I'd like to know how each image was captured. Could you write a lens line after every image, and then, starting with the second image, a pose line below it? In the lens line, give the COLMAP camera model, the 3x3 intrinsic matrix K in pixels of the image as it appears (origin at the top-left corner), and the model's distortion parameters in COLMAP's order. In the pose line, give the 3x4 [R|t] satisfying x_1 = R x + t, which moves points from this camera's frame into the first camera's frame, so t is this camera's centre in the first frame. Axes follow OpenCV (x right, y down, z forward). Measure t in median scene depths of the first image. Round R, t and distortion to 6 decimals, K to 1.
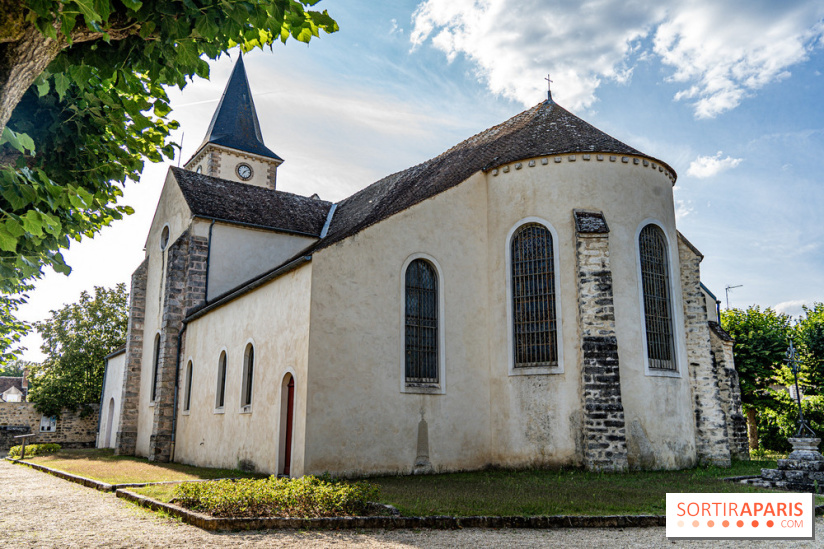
lens RADIAL K [[672.4, 0, 412.2], [0, 672.4, 275.9], [0, 0, 1]] dist [0.008879, -0.001255]
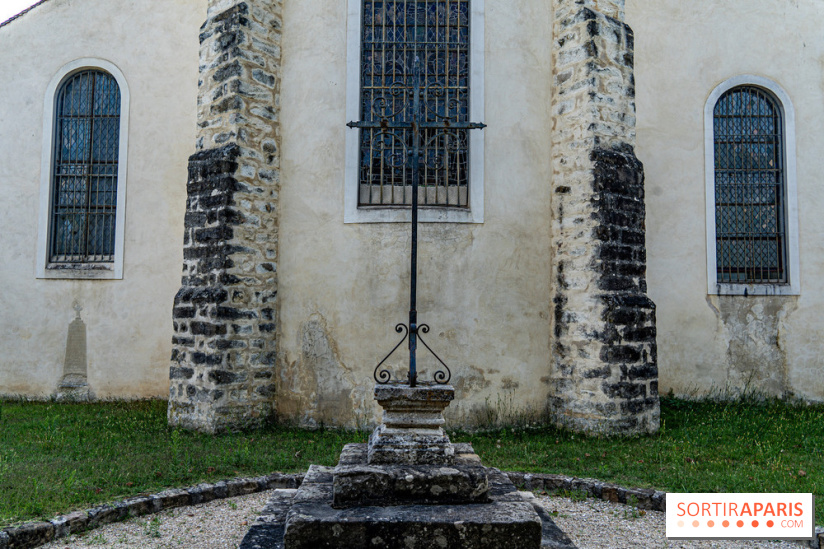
lens RADIAL K [[672.4, 0, 412.2], [0, 672.4, 274.1], [0, 0, 1]] dist [0.008879, -0.001255]
pose [[0.808957, -0.037092, -0.586696, 0.653446], [0.122459, 0.986746, 0.106467, 0.141489], [0.574971, -0.157973, 0.802778, 0.671621]]
